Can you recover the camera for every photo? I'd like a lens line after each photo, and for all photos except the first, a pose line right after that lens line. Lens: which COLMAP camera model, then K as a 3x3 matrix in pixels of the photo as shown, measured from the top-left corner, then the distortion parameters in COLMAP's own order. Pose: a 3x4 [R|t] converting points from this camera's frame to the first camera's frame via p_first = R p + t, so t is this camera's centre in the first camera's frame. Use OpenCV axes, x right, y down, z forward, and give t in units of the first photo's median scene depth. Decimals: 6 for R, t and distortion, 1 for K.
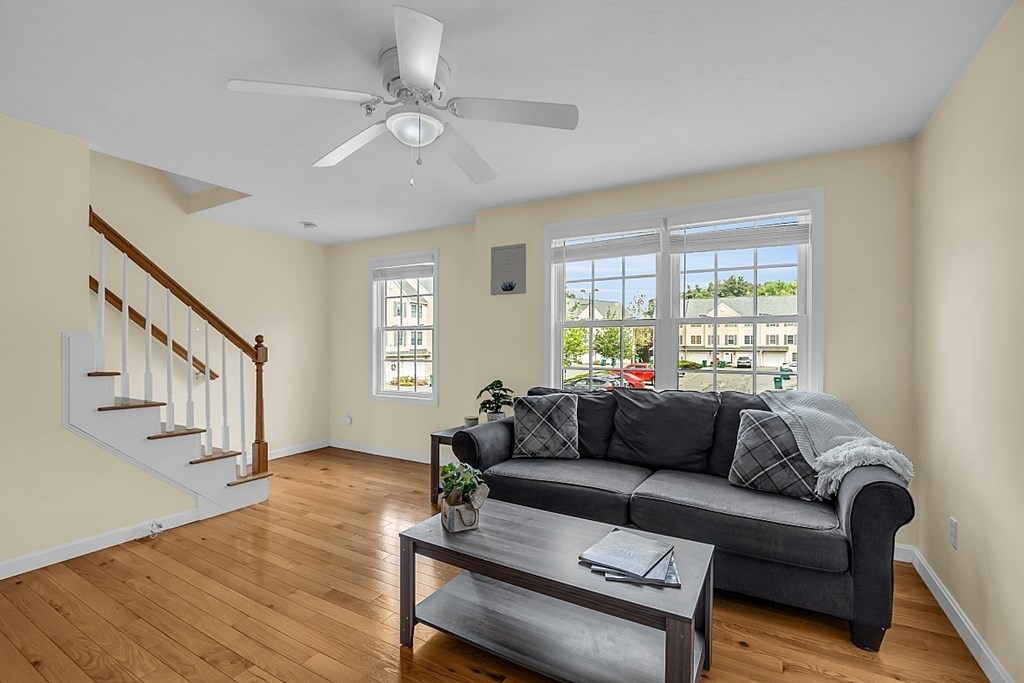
lens RADIAL K [[453.6, 0, 513.4], [0, 453.6, 345.2], [0, 0, 1]] dist [-0.014406, 0.000682]
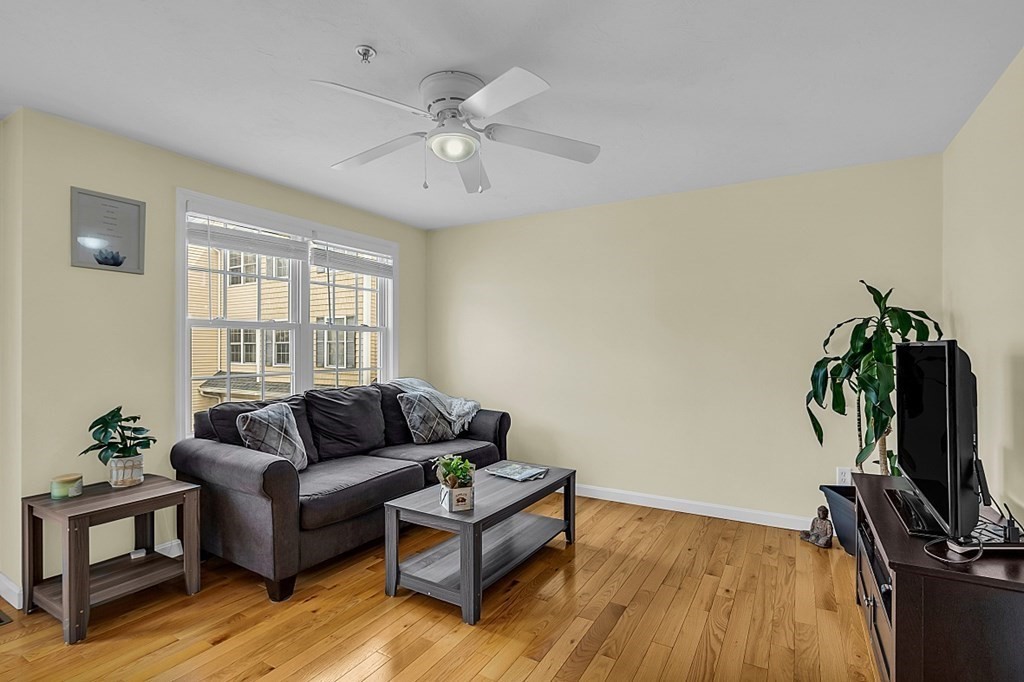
lens RADIAL K [[485.3, 0, 515.4], [0, 485.3, 344.2], [0, 0, 1]] dist [-0.013901, 0.000030]
pose [[0.017848, 0.000639, 0.999841, -0.907347], [0.001031, 0.999999, -0.000657, -0.011329], [-0.999840, 0.001043, 0.017848, 0.557196]]
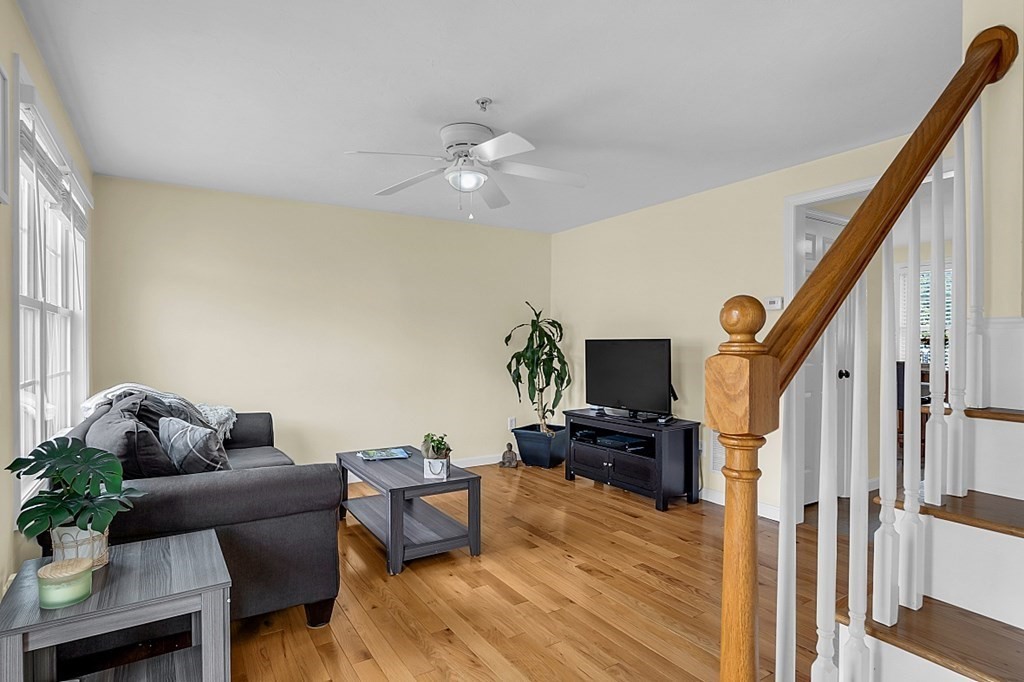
lens RADIAL K [[517.3, 0, 512.0], [0, 517.3, 341.0], [0, 0, 1]] dist [-0.013863, 0.000525]
pose [[-0.867984, -0.003619, 0.496579, -0.732248], [-0.007111, 0.999962, -0.005141, -0.002079], [-0.496541, -0.007993, -0.867976, 1.492656]]
